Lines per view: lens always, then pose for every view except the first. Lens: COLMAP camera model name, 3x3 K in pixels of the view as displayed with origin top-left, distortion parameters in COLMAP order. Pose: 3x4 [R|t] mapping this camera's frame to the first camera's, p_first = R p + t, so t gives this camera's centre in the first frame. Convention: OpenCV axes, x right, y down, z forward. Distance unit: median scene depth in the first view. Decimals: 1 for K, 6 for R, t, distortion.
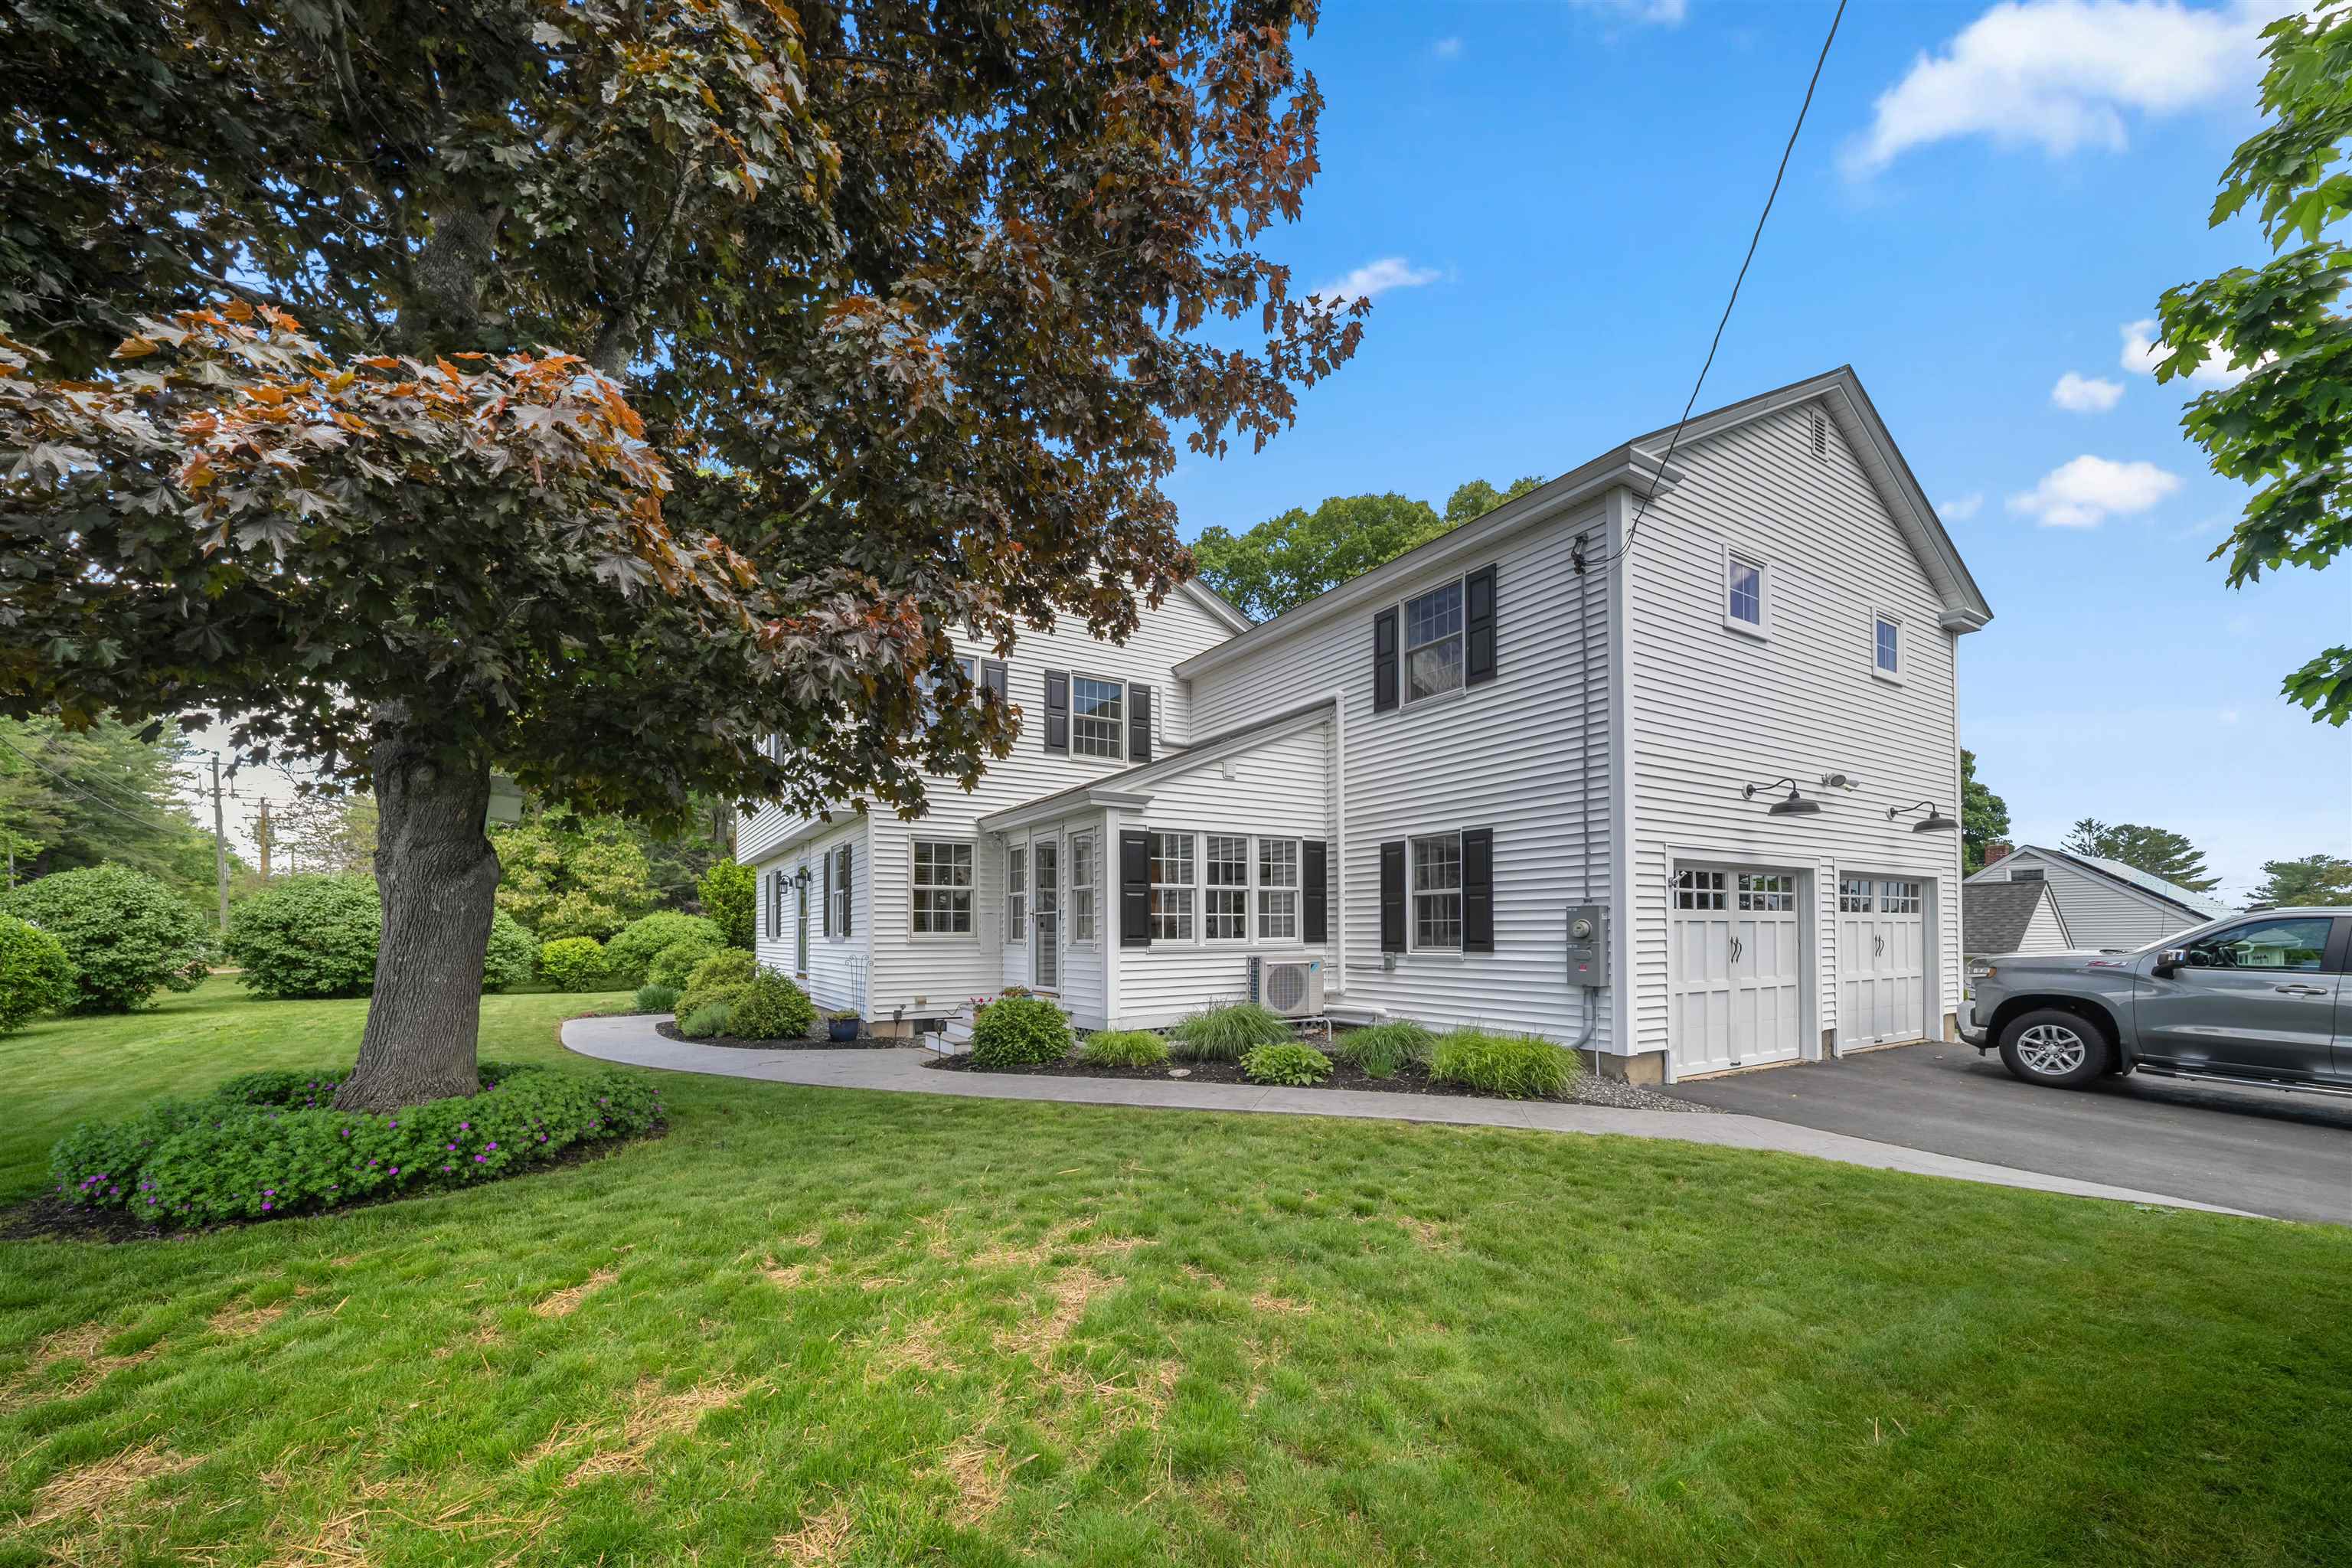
lens RADIAL K [[900.8, 0, 1186.5], [0, 900.8, 919.6], [0, 0, 1]] dist [0.001243, 0.000144]
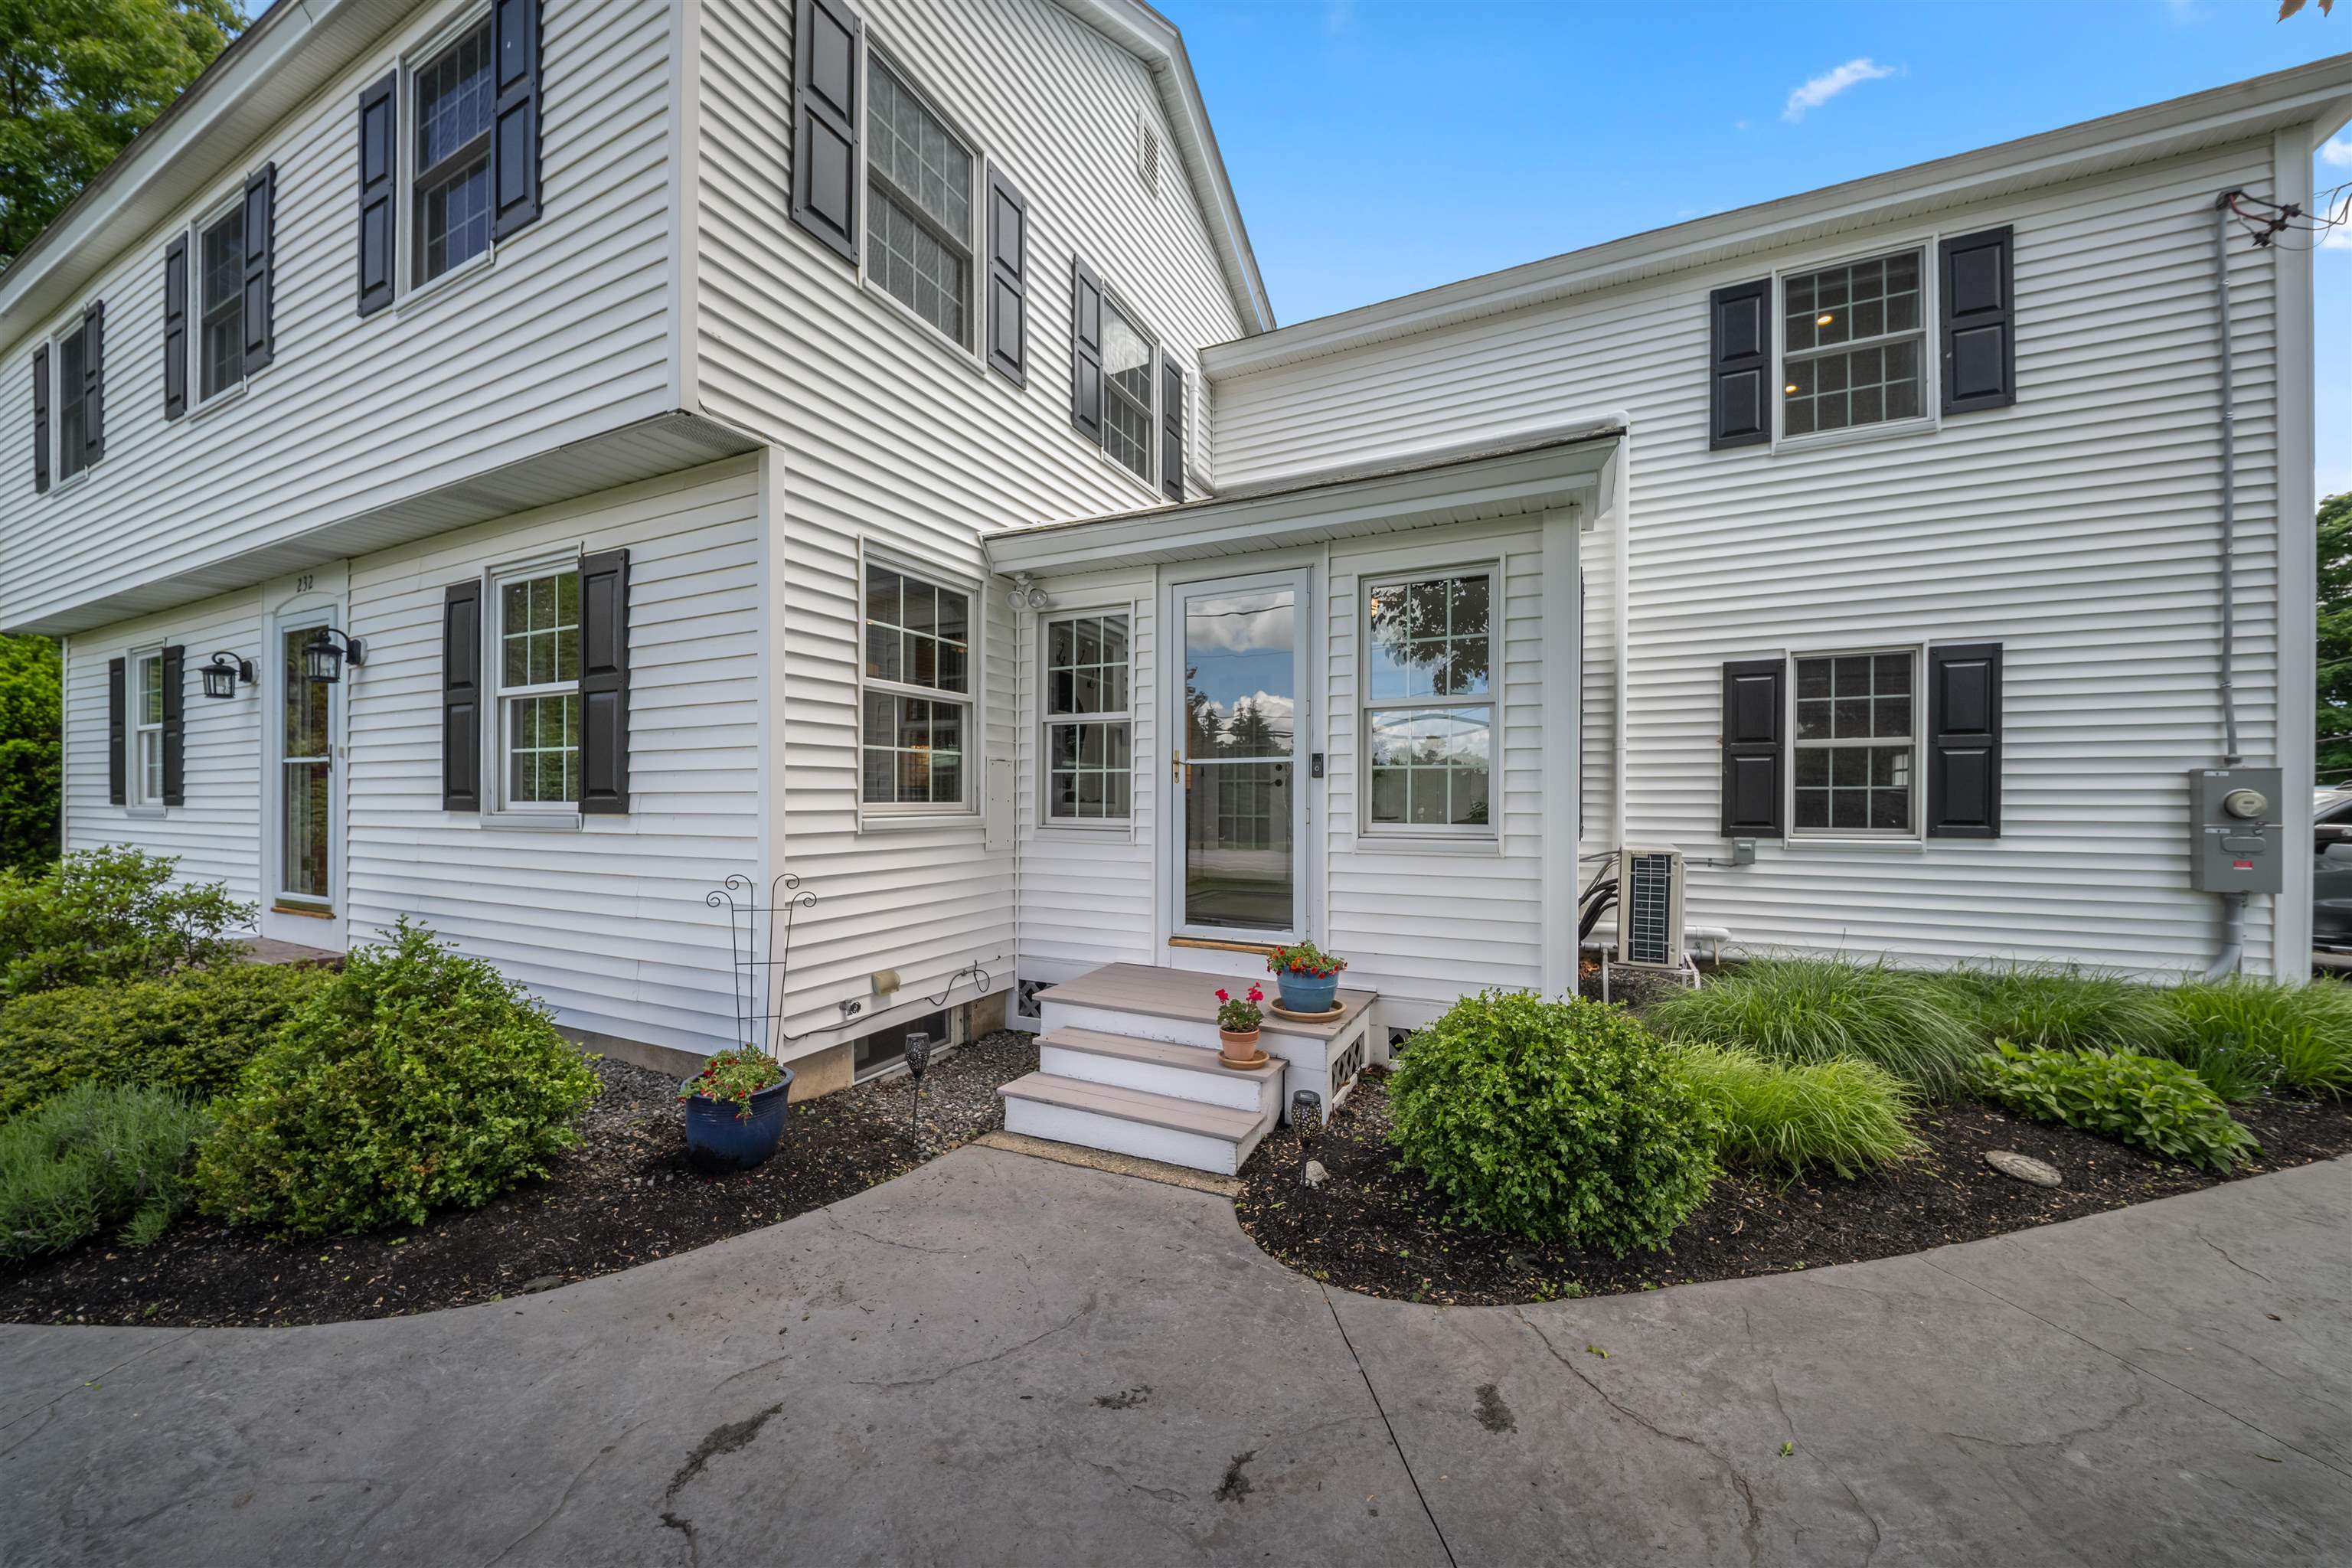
lens RADIAL K [[844.2, 0, 1165.3], [0, 844.2, 805.5], [0, 0, 1]] dist [-0.002872, -0.001438]
pose [[0.857571, 0.001180, 0.514365, -0.437946], [-0.011788, 0.999780, 0.017359, 0.008781], [-0.514231, -0.020949, 0.857396, 0.741140]]
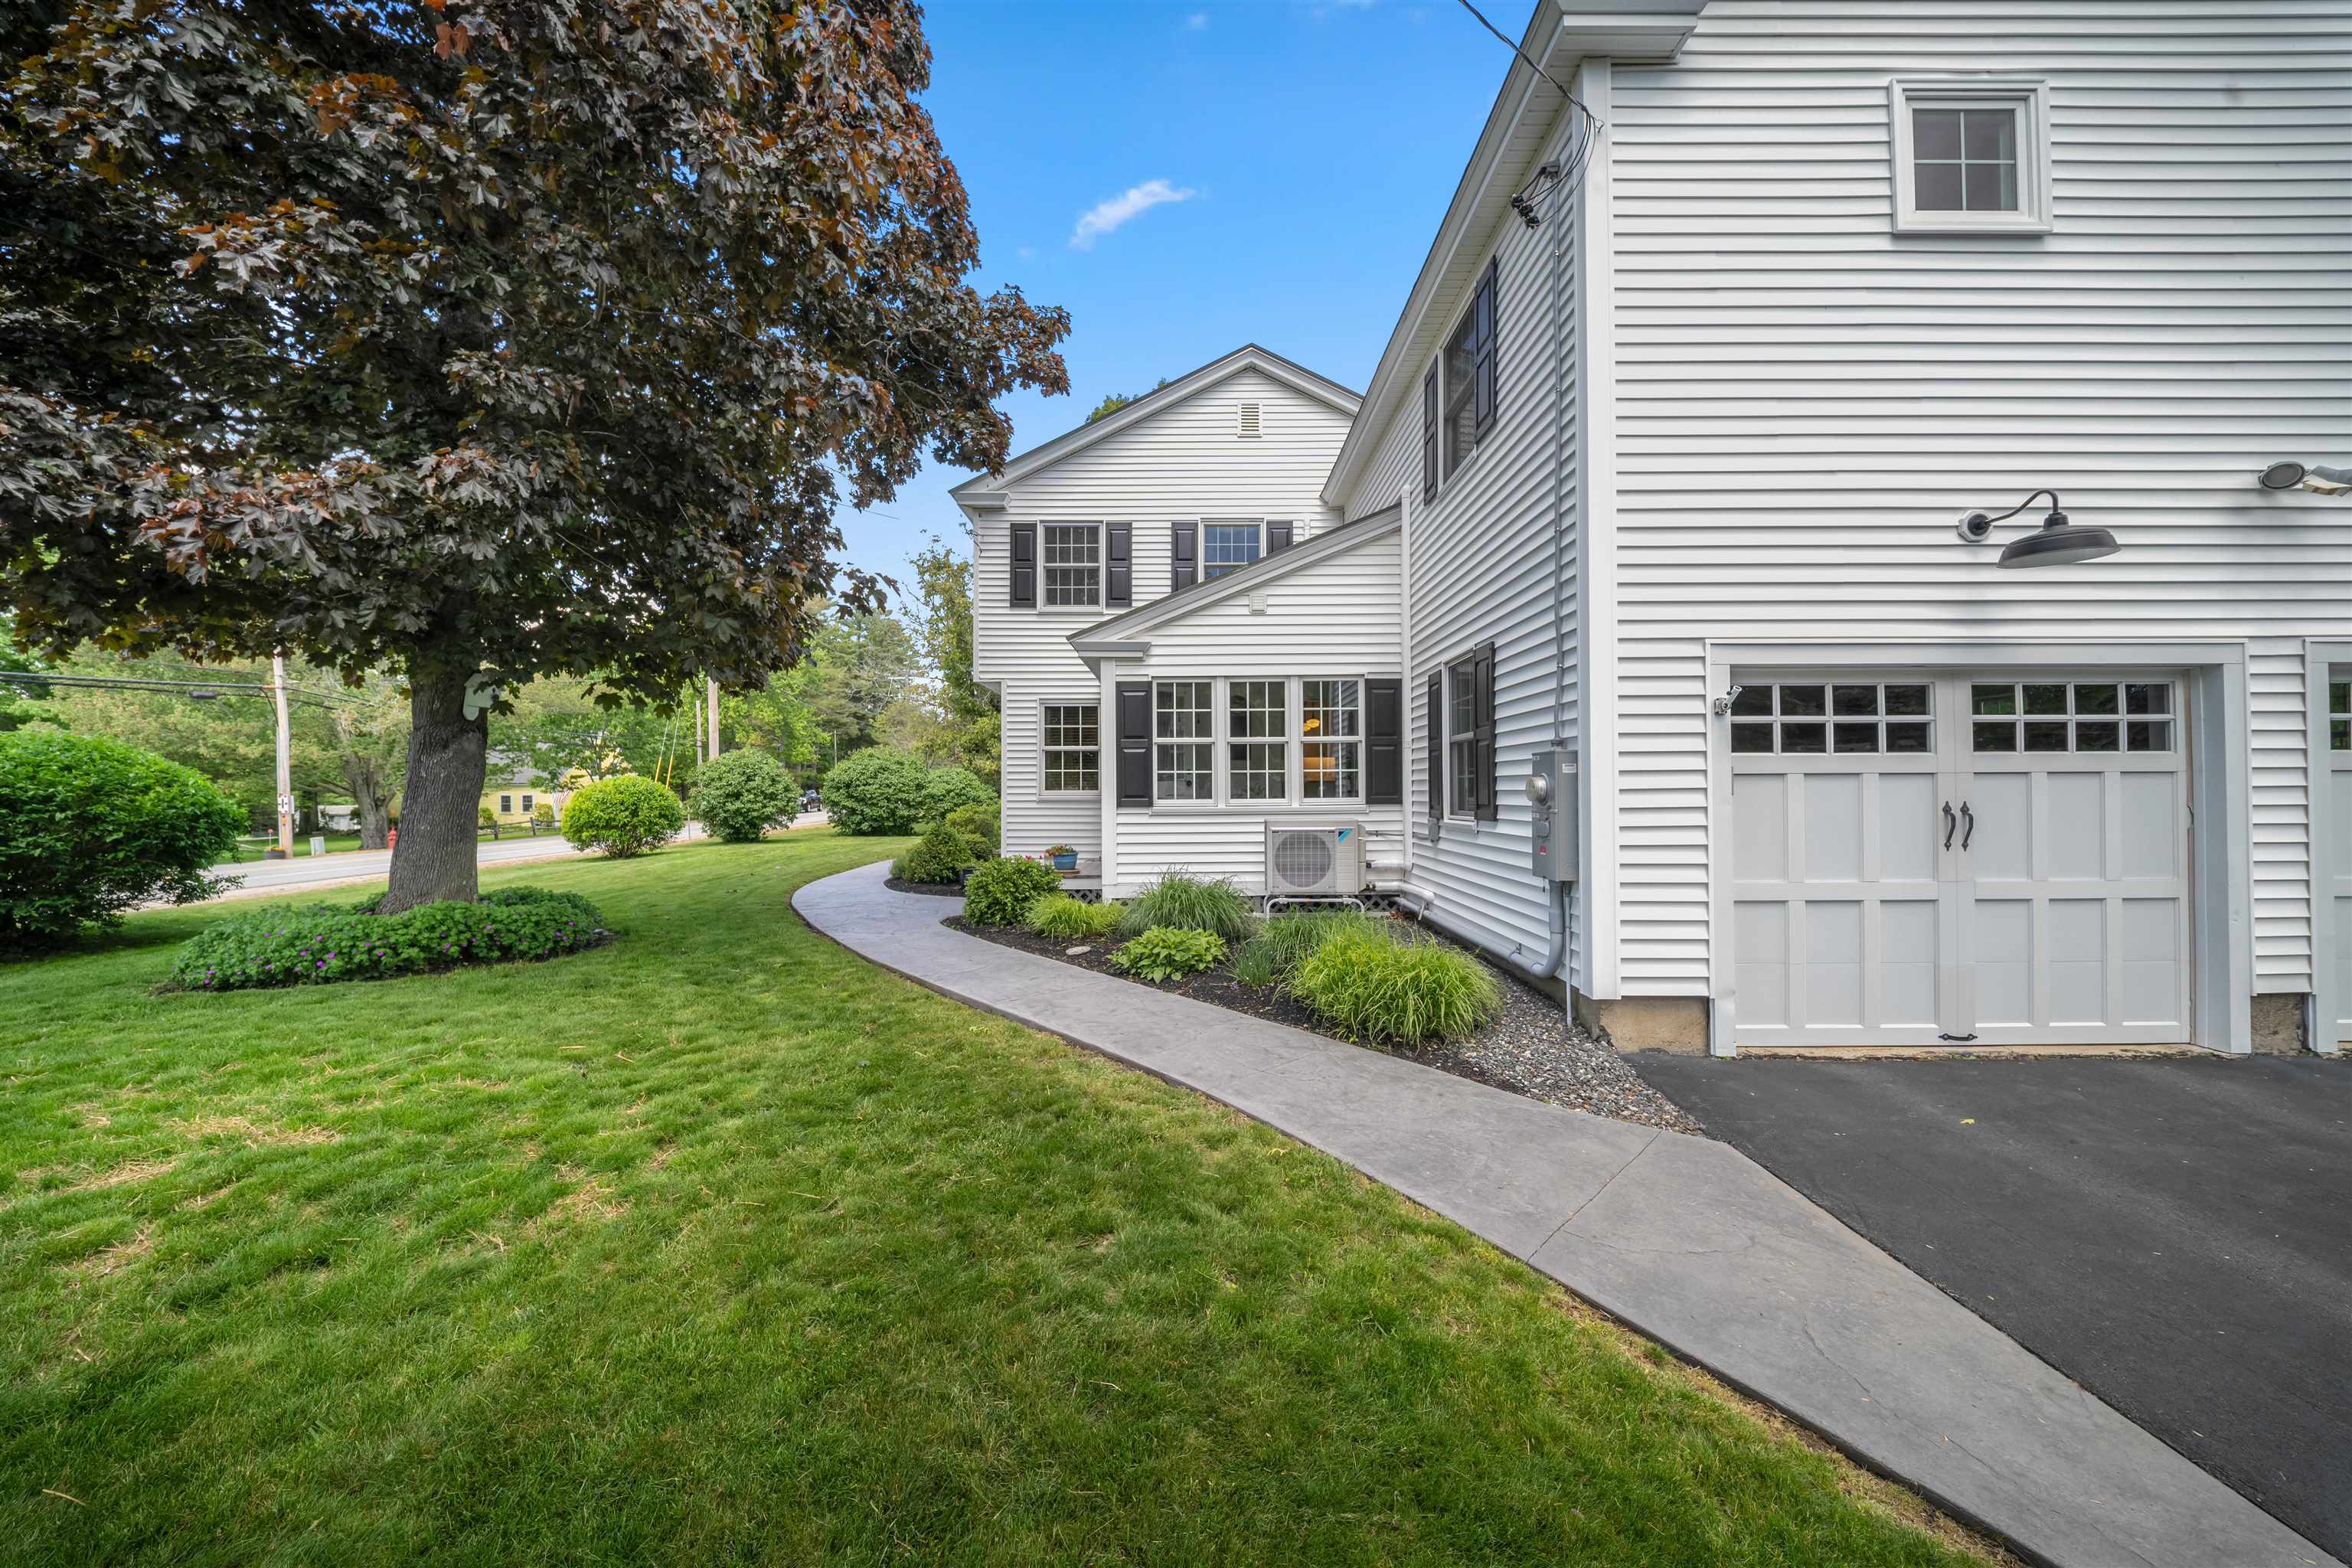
lens RADIAL K [[844.2, 0, 1190.6], [0, 844.2, 780.2], [0, 0, 1]] dist [-0.002872, -0.001438]
pose [[0.843363, -0.006985, -0.537299, 0.456512], [0.010074, 0.999945, 0.002814, 0.000155], [0.537250, -0.007786, 0.843387, 0.304663]]
